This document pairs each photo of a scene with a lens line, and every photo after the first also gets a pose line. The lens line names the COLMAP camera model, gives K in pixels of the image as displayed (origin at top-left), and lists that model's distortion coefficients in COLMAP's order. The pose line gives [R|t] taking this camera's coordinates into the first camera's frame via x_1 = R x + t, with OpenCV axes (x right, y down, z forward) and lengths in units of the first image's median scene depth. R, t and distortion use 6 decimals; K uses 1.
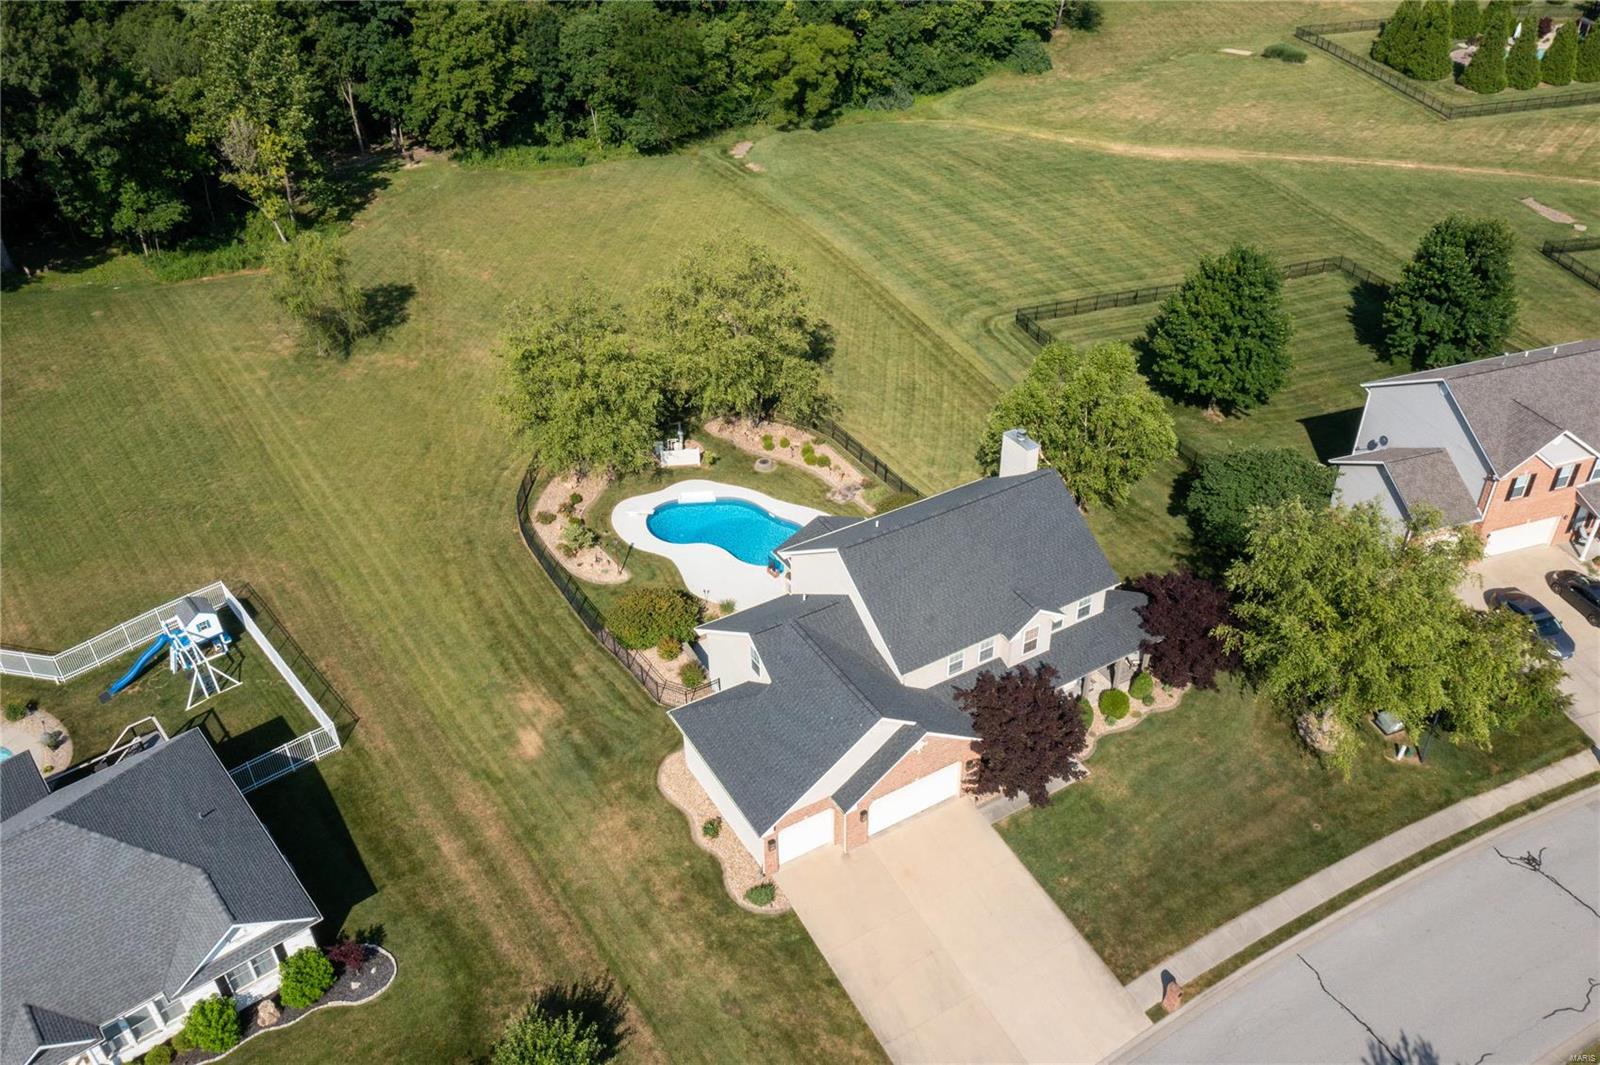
lens RADIAL K [[1247.1, 0, 800.8], [0, 1247.1, 539.9], [0, 0, 1]] dist [-0.009699, -0.005735]
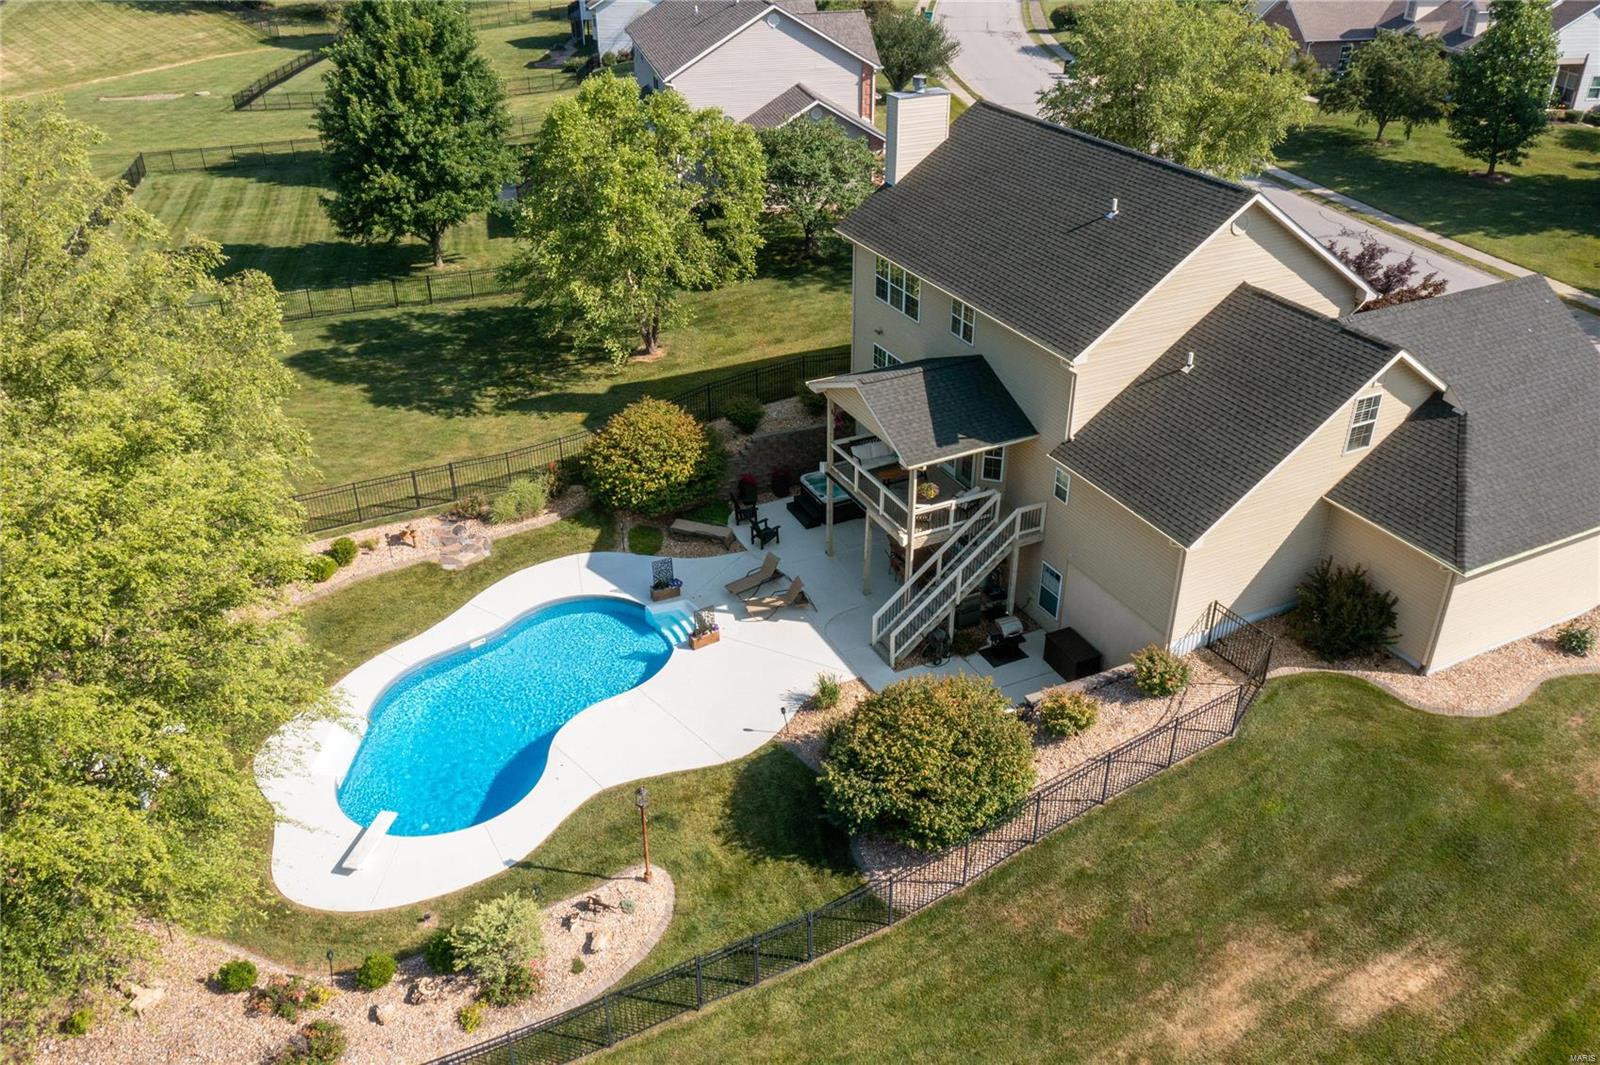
lens RADIAL K [[1247.1, 0, 802.2], [0, 1247.1, 539.4], [0, 0, 1]] dist [-0.009699, -0.005735]
pose [[0.075651, -0.498645, 0.863499, -0.390351], [0.582063, 0.725210, 0.367794, -0.147112], [-0.809617, 0.474787, 0.345106, 0.747983]]
